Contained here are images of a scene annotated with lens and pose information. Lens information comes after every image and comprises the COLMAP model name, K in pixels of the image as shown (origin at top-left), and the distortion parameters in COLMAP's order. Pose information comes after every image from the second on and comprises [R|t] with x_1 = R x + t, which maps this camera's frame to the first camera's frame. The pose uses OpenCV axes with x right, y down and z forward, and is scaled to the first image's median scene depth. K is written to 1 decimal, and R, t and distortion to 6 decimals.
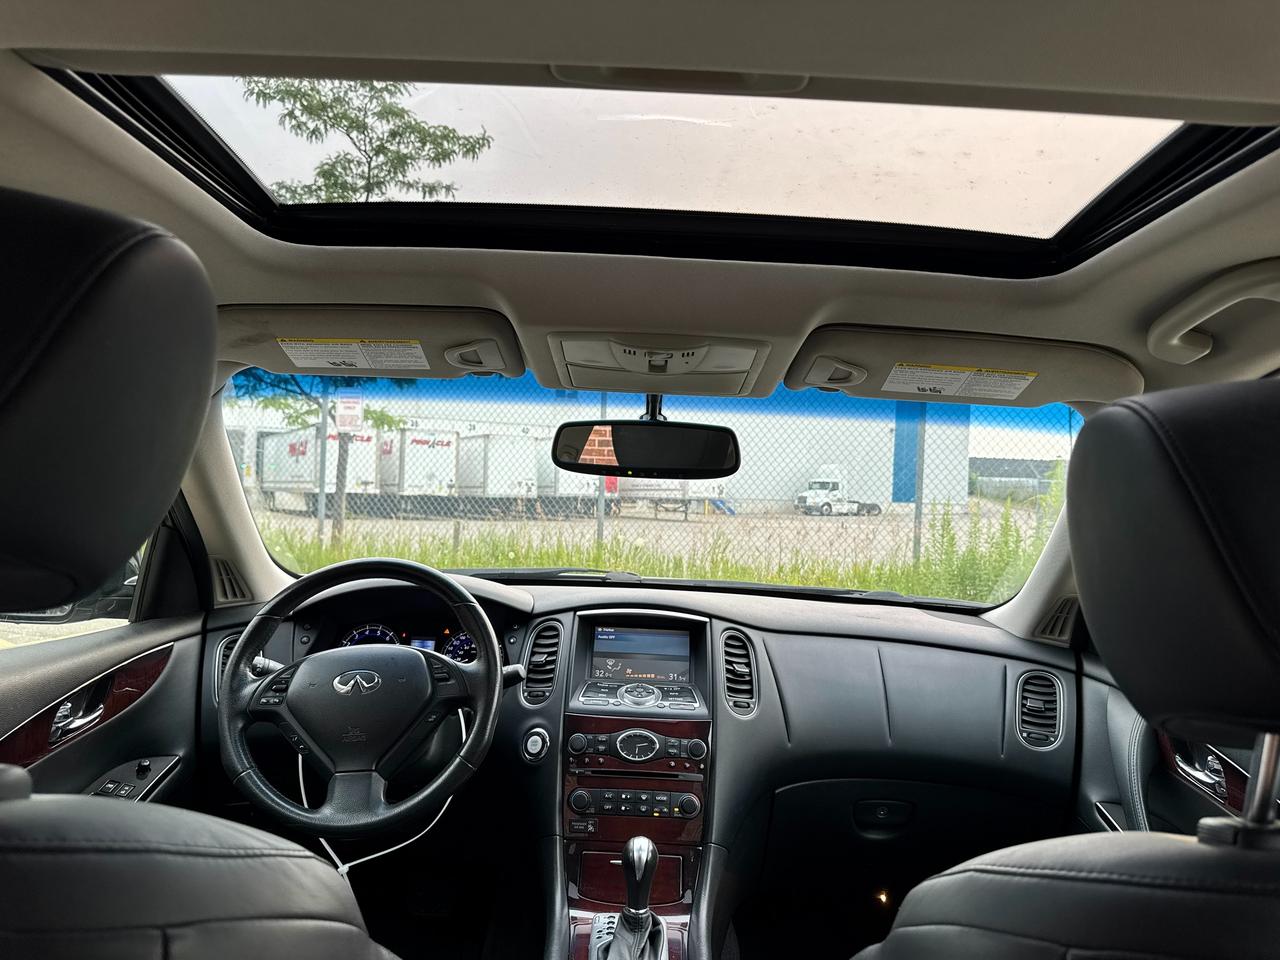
lens RADIAL K [[902.8, 0, 640.0], [0, 902.8, 480.0], [0, 0, 1]] dist [0.079986, -0.000906]
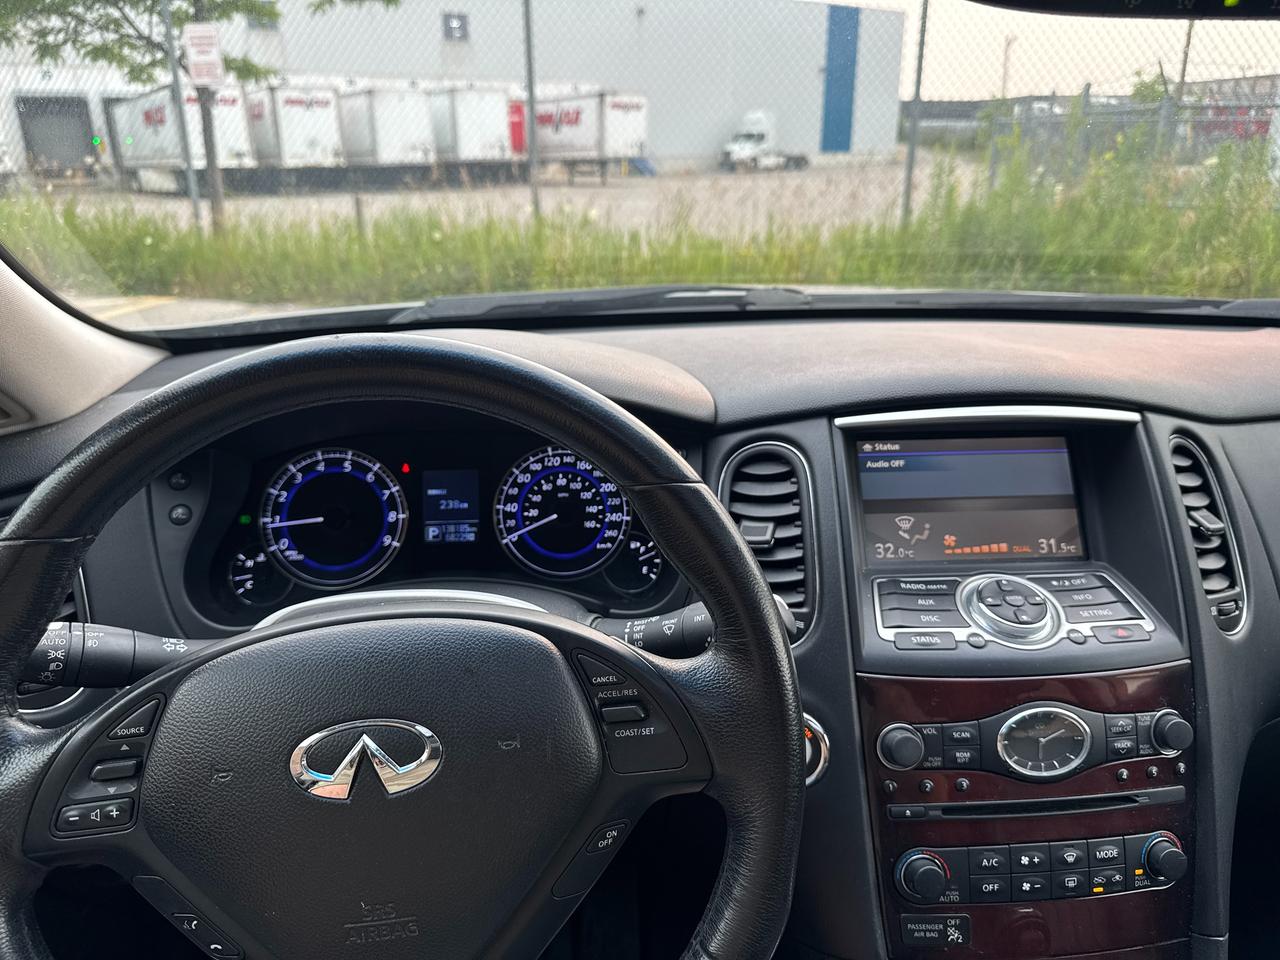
lens RADIAL K [[922.7, 0, 641.0], [0, 922.7, 463.2], [0, 0, 1]] dist [0.004822, -0.007079]
pose [[0.994401, -0.068252, 0.080668, -0.200945], [0.037575, 0.941913, 0.333750, 0.020551], [-0.098761, -0.328850, 0.939204, 0.621783]]
